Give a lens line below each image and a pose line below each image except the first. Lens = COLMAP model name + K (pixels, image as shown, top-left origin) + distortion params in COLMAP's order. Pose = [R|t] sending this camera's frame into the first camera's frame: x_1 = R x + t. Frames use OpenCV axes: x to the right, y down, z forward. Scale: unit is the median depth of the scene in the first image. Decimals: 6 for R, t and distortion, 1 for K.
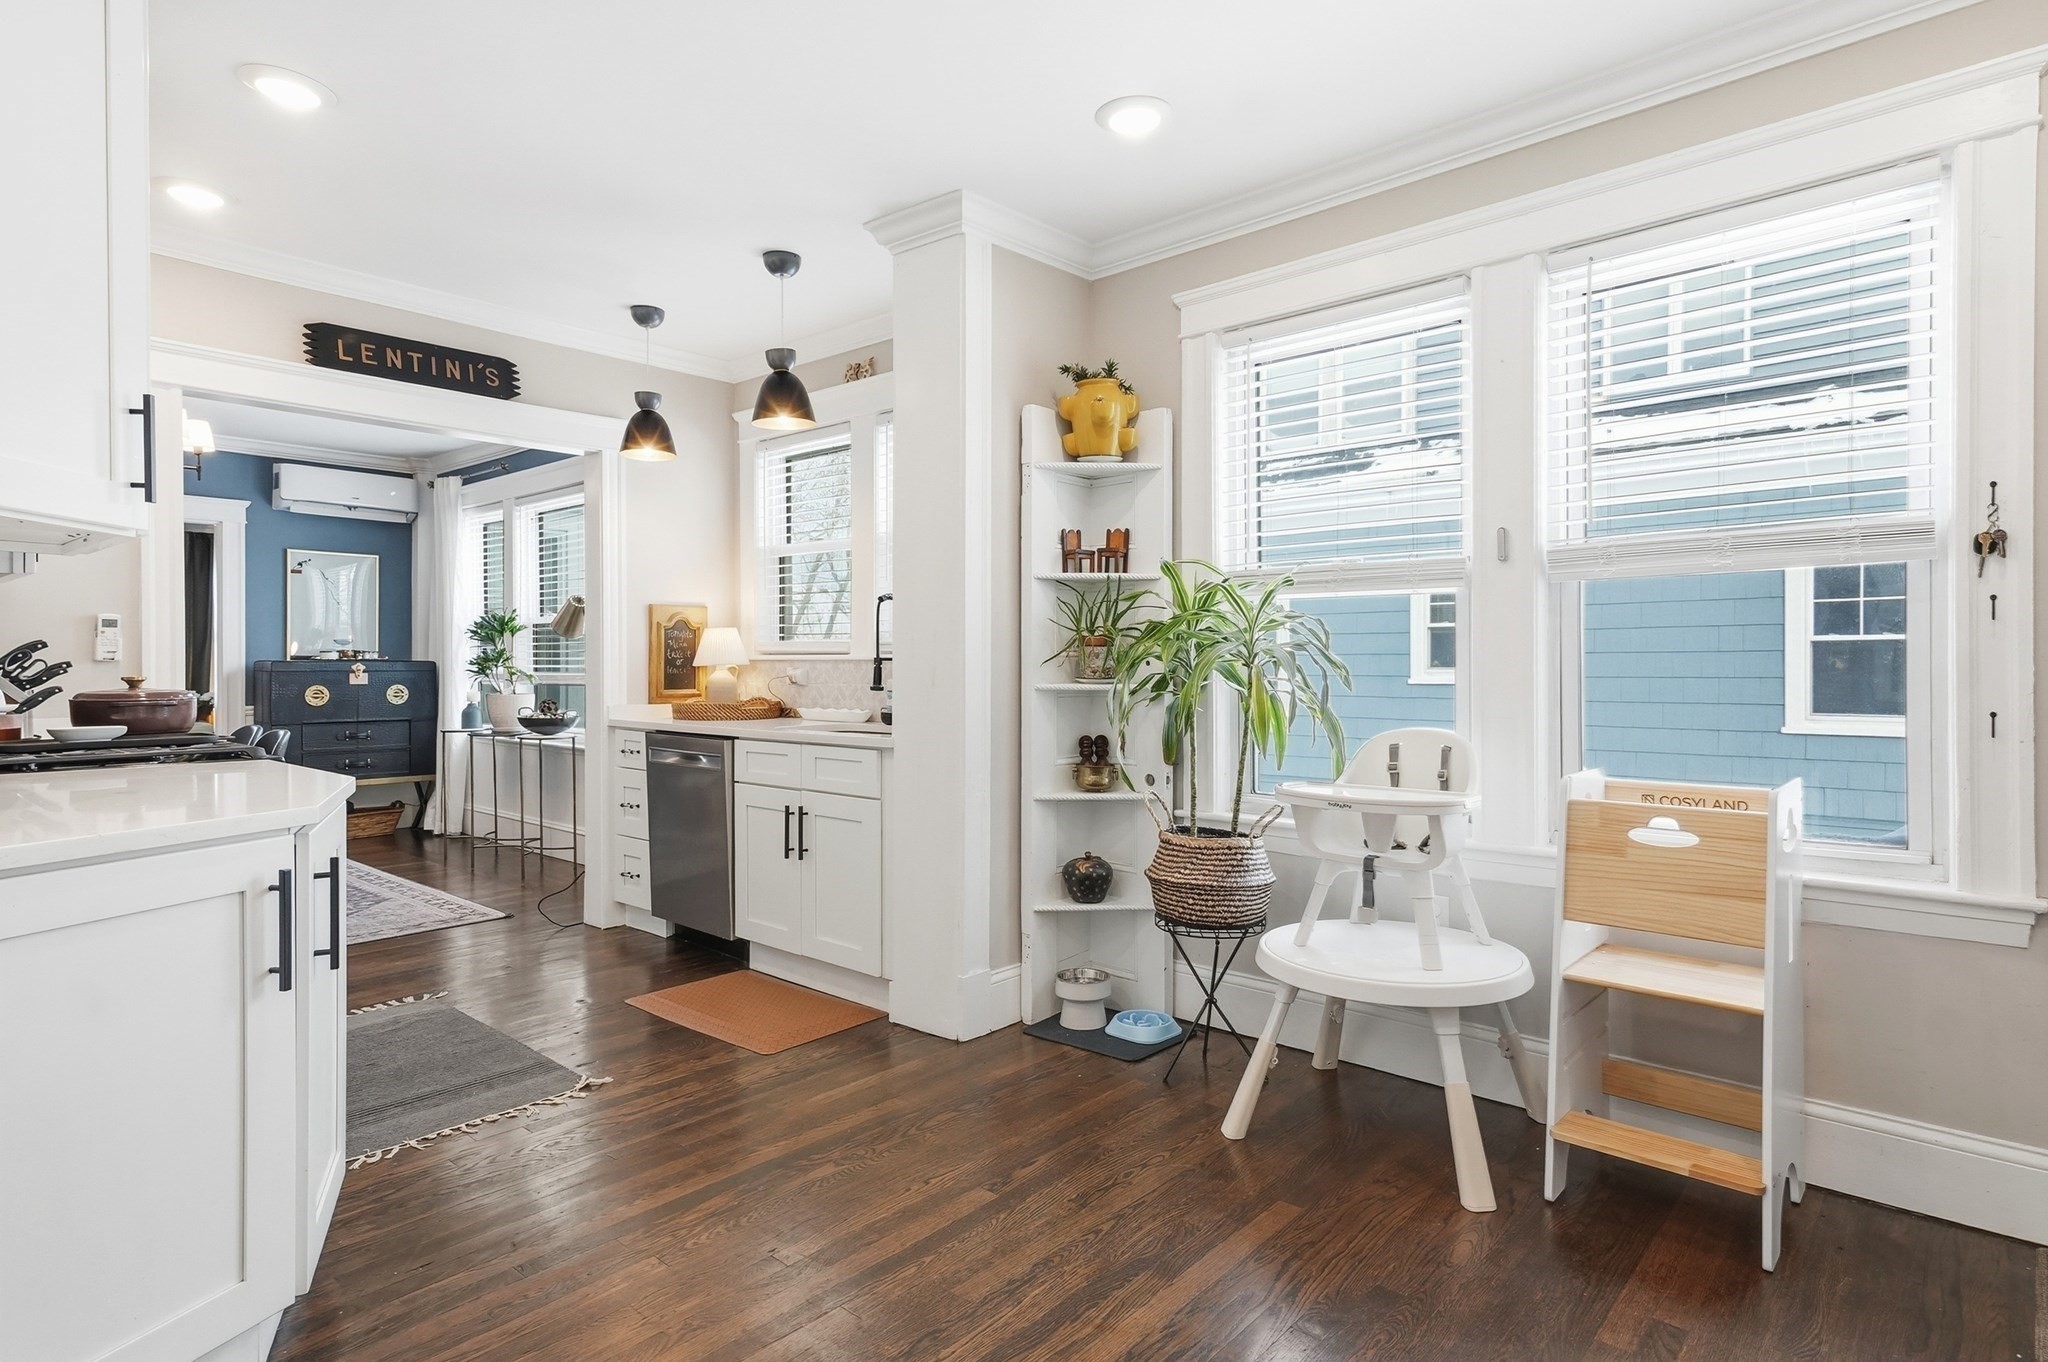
lens RADIAL K [[1082.2, 0, 1026.8], [0, 1082.2, 666.6], [0, 0, 1]] dist [0.019810, 0.000289]
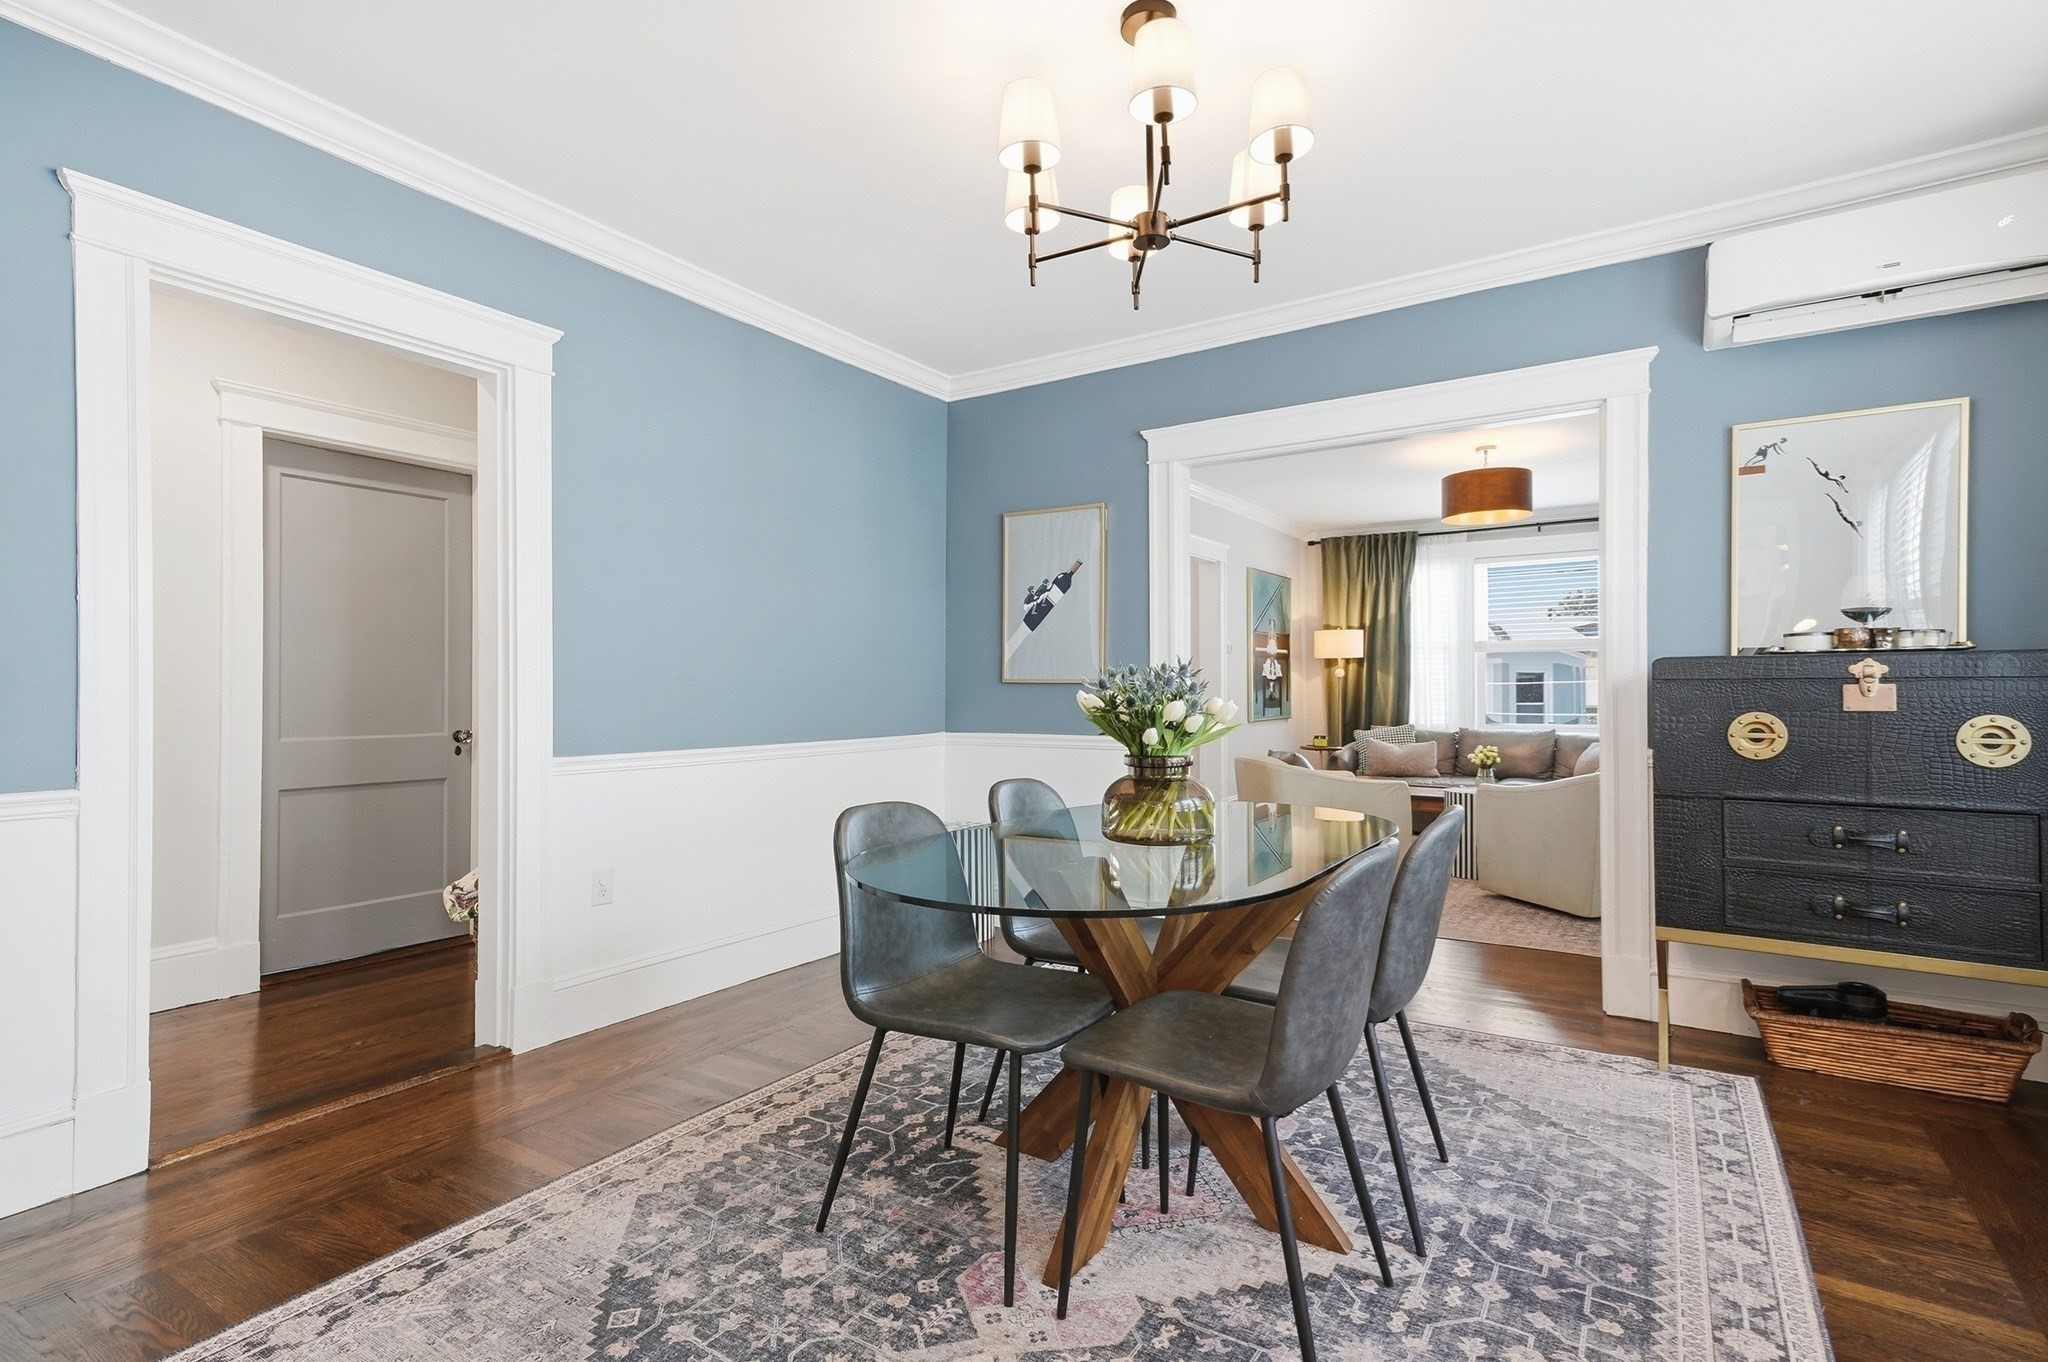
lens RADIAL K [[1012.9, 0, 1049.6], [0, 1012.9, 678.5], [0, 0, 1]] dist [0.019482, 0.008692]
pose [[0.186309, -0.010458, -0.982436, -0.585969], [0.001708, 0.999945, -0.010321, 0.014994], [0.982490, 0.000245, 0.186317, 1.248045]]
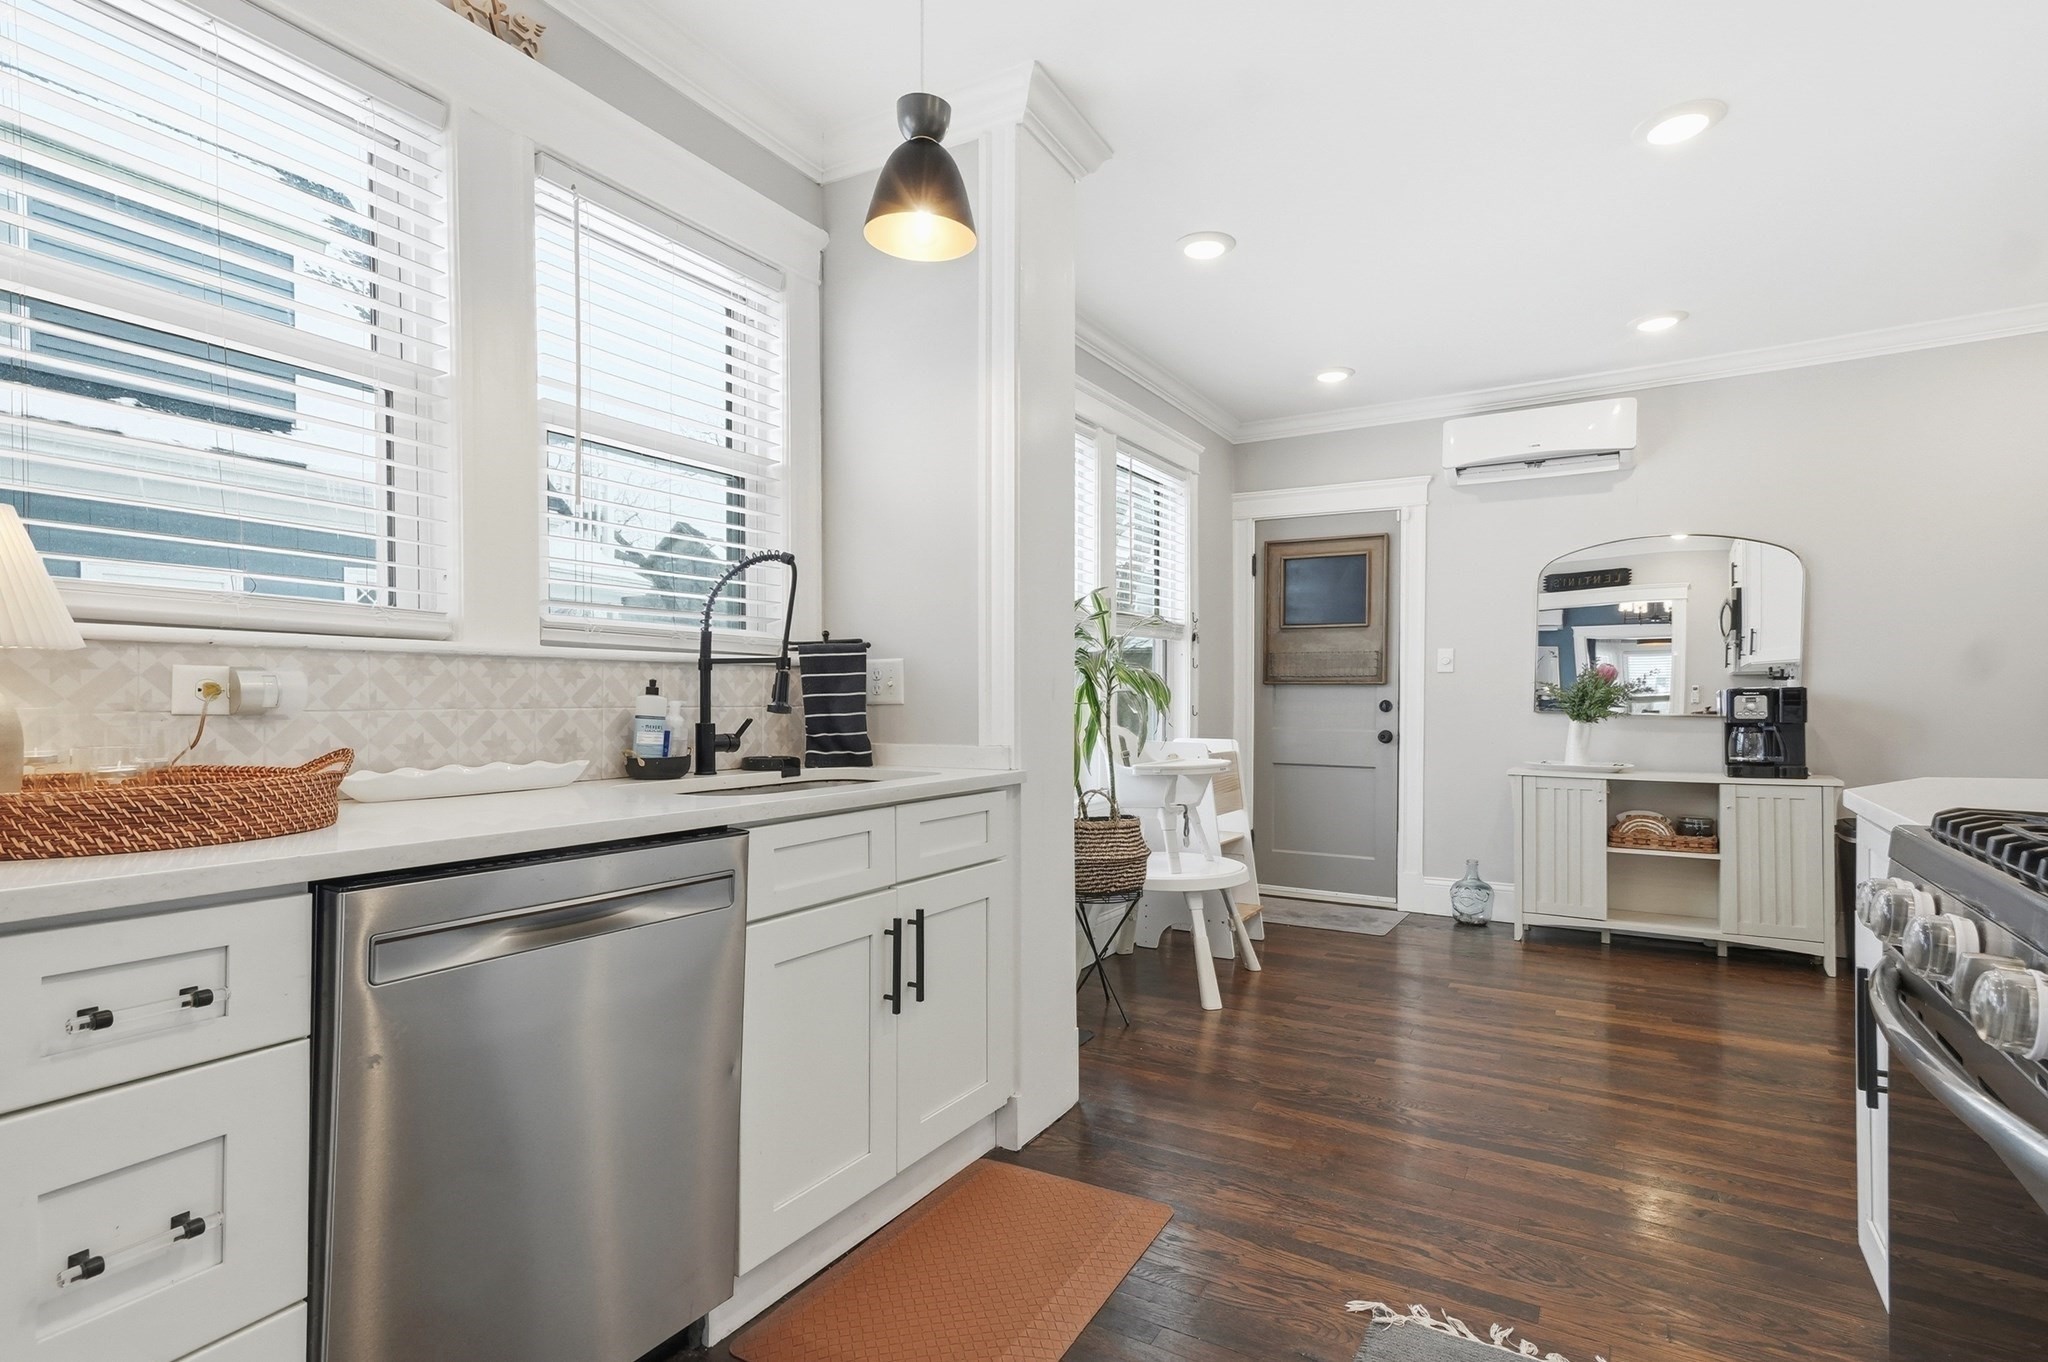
lens RADIAL K [[1012.9, 0, 1027.6], [0, 1012.9, 706.1], [0, 0, 1]] dist [0.019482, 0.008692]
pose [[-0.190068, -0.007281, 0.981744, -0.795028], [0.002505, 0.999966, 0.007901, 0.015661], [-0.981768, 0.003961, -0.190044, 1.098876]]
